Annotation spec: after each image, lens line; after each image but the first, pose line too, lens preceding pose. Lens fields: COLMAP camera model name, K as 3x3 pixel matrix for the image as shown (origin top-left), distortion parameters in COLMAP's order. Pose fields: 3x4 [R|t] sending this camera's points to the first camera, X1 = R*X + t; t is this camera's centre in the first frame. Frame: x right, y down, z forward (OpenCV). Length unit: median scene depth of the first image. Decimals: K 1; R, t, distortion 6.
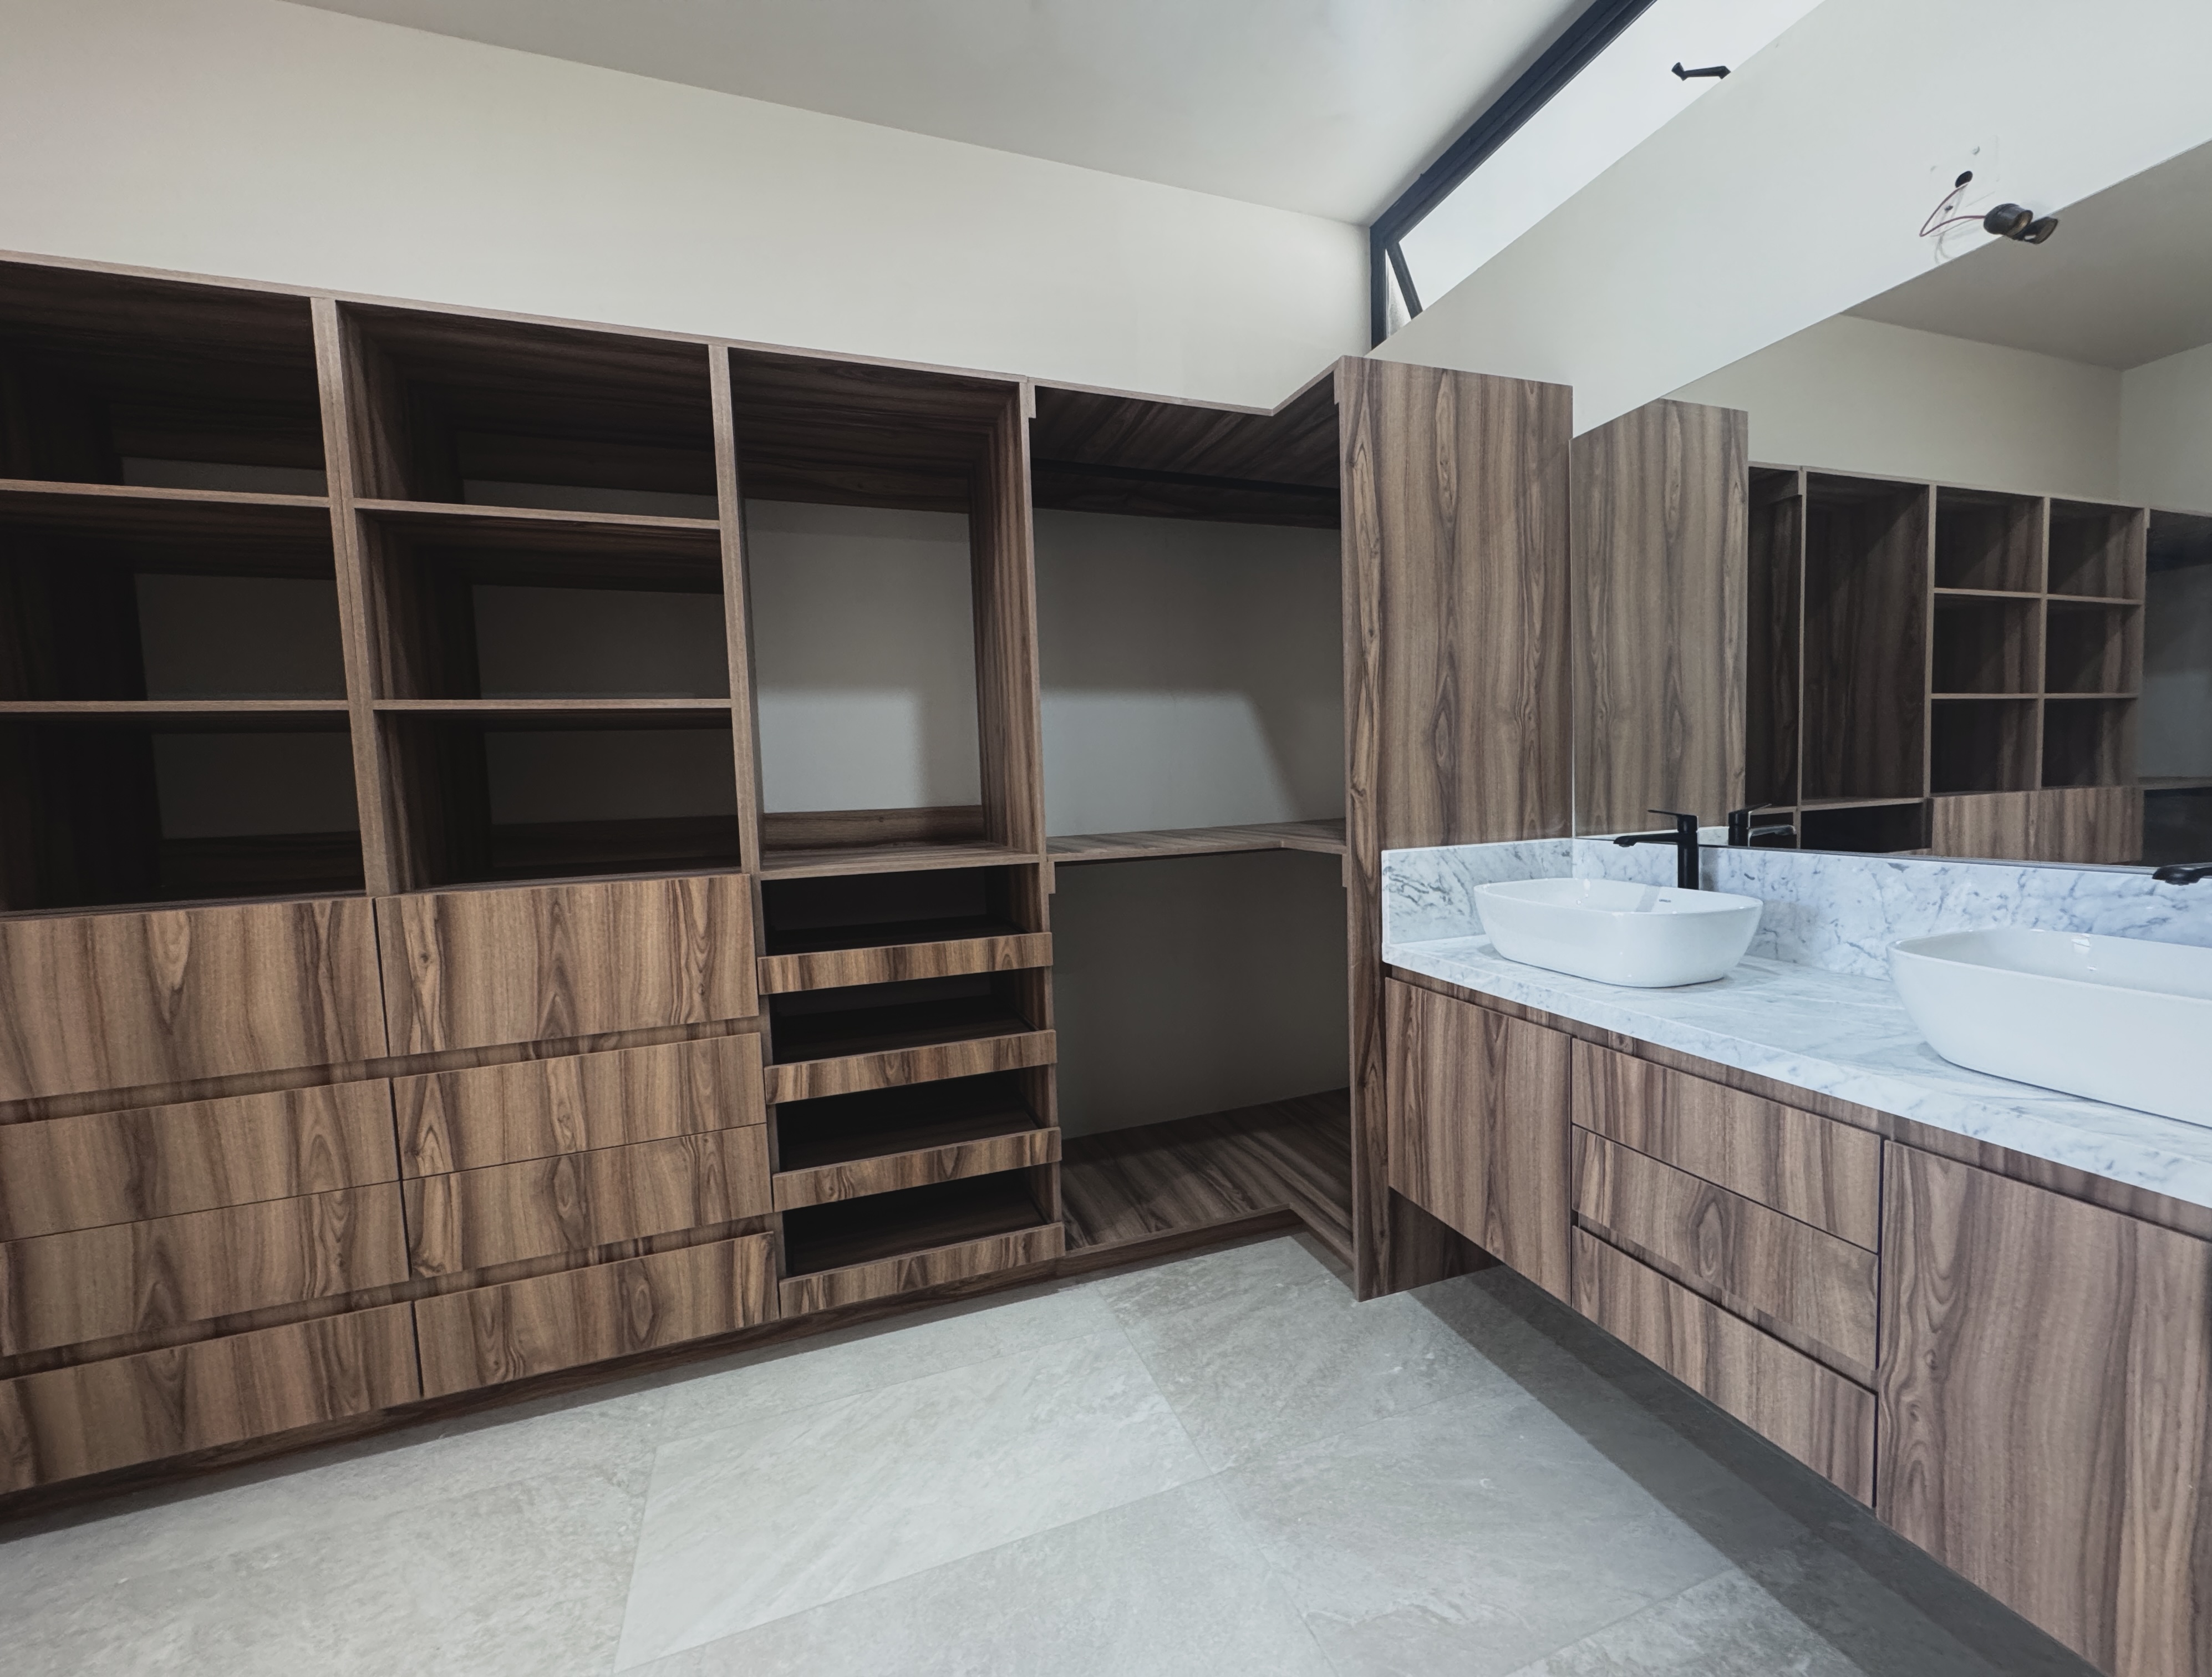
lens RADIAL K [[886.0, 0, 1106.0], [0, 886.0, 838.5], [0, 0, 1]] dist [-0.000036, -0.000073]
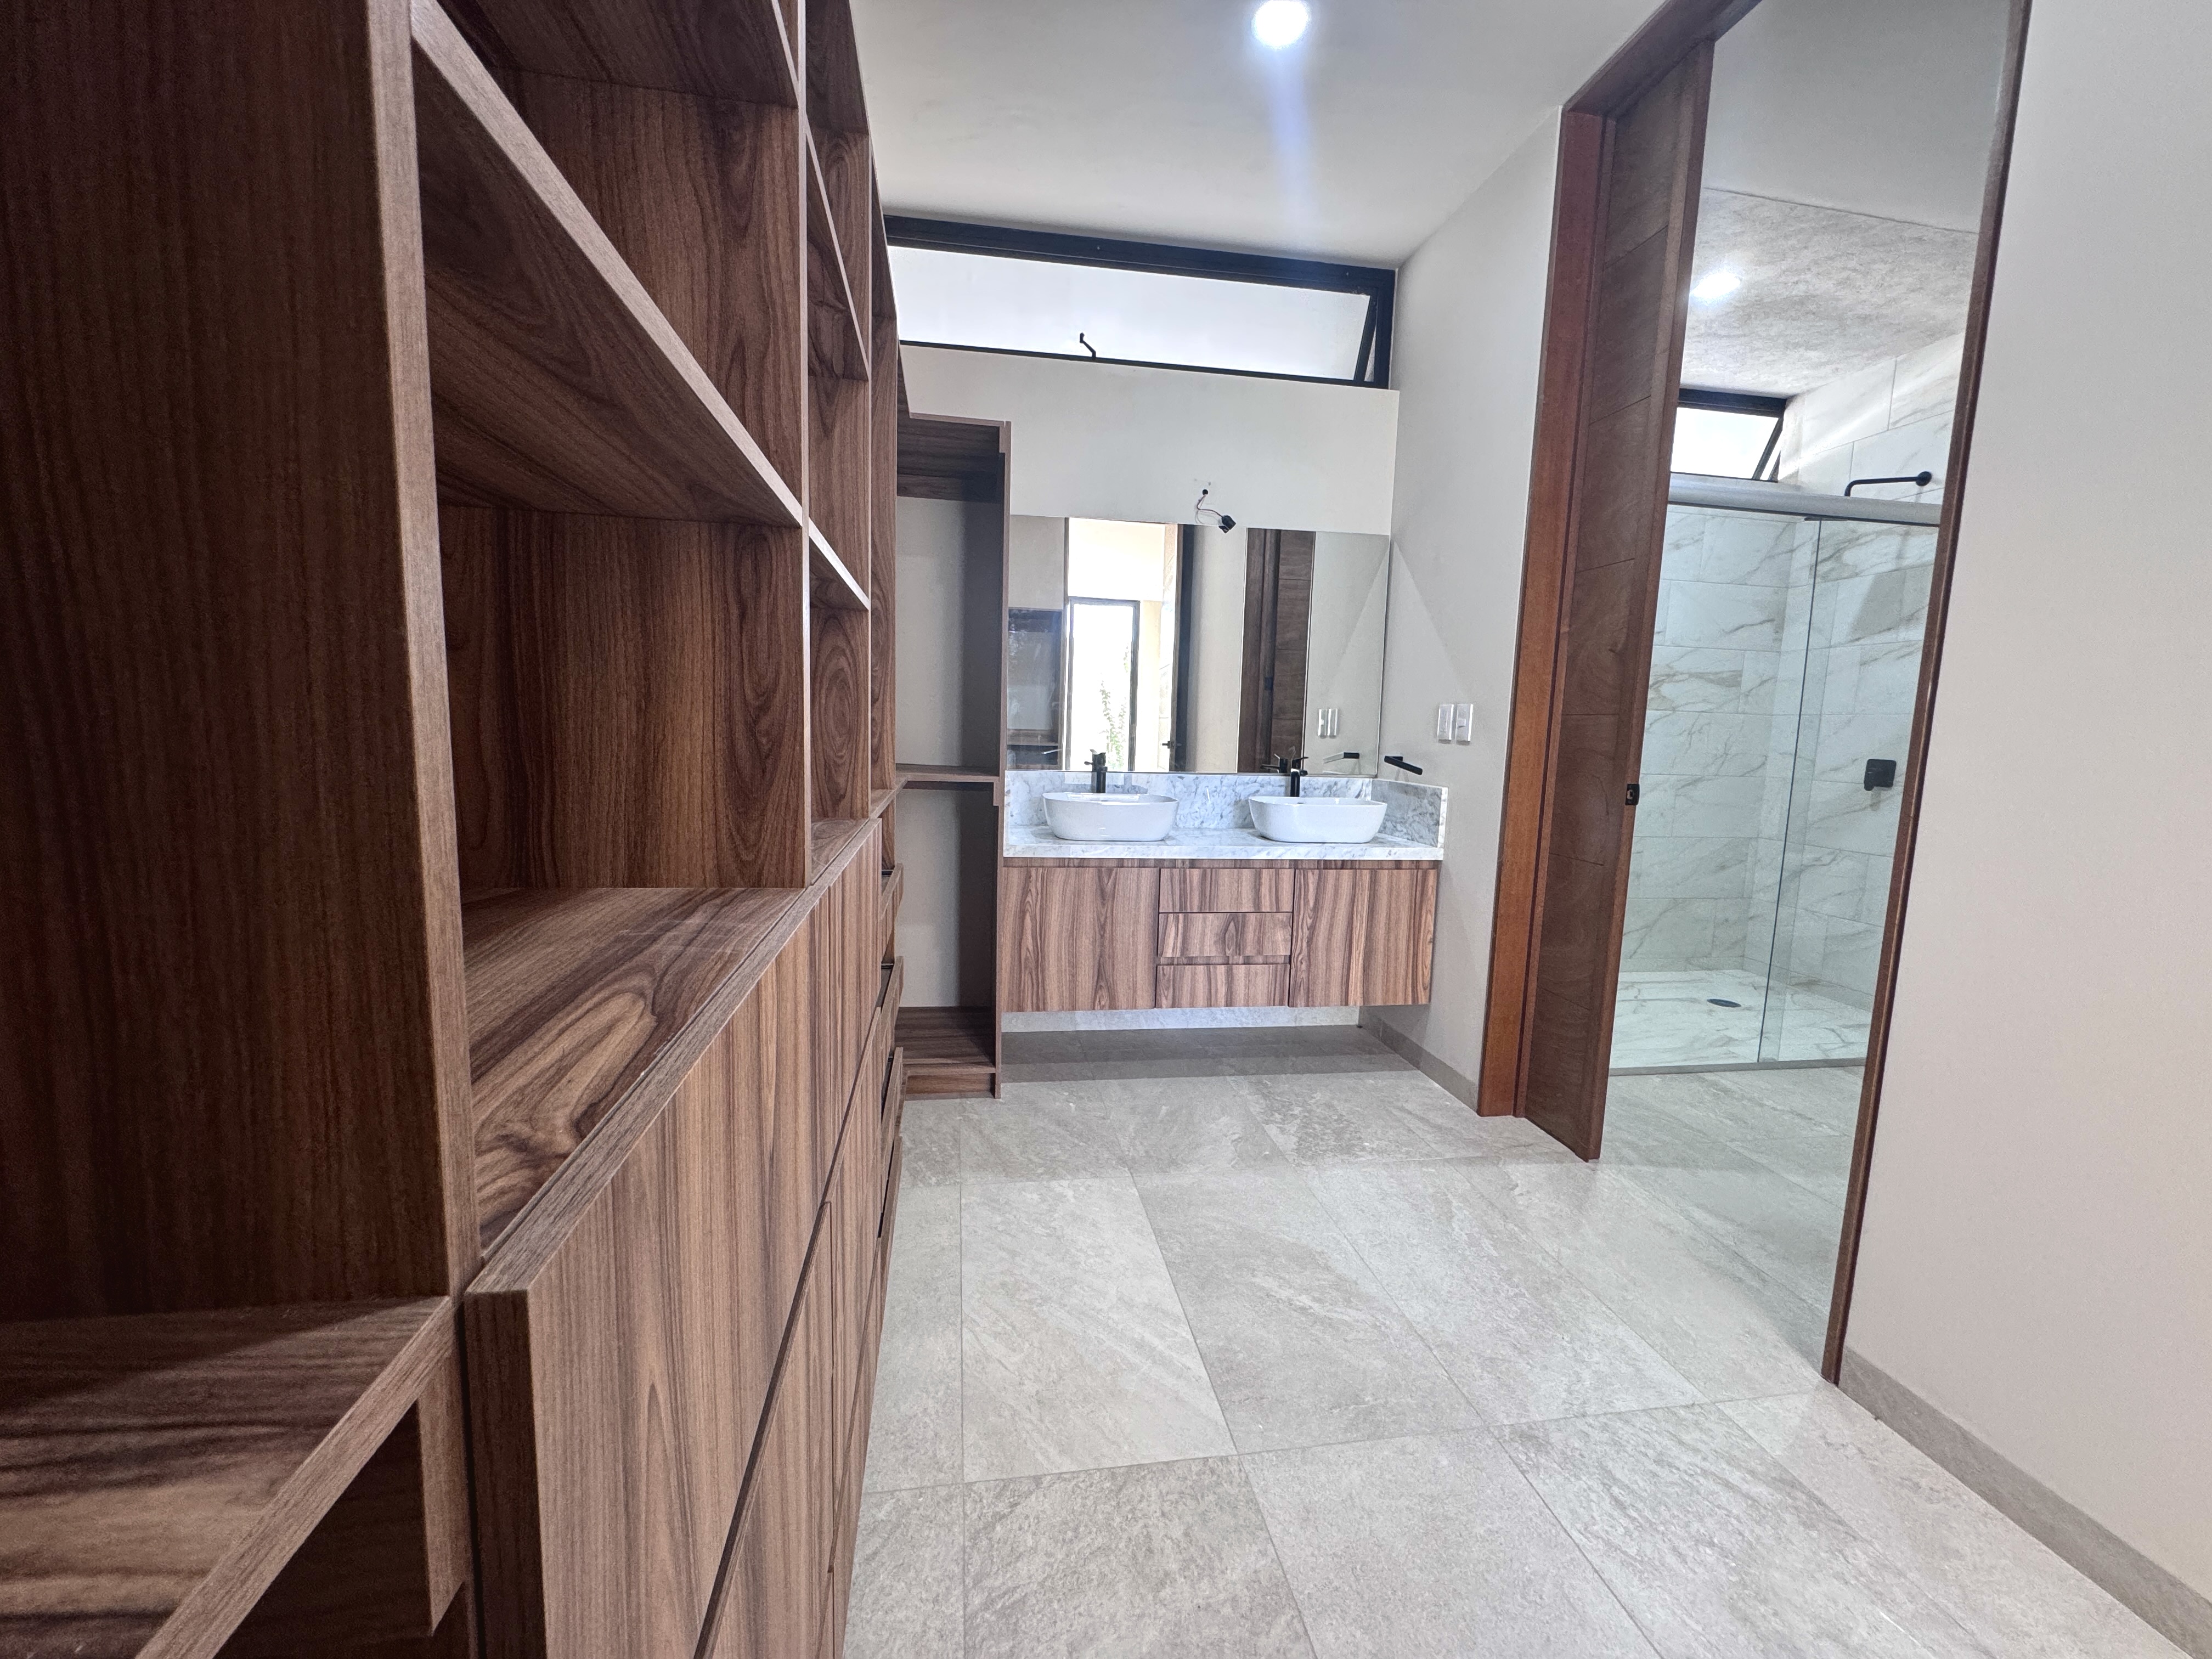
lens RADIAL K [[882.3, 0, 1106.1], [0, 882.3, 836.6], [0, 0, 1]] dist [-0.000378, 0.000113]
pose [[0.175455, -0.075317, 0.981602, -1.541630], [0.027041, 0.997062, 0.071670, 0.014905], [-0.984116, 0.013968, 0.176976, 0.863321]]
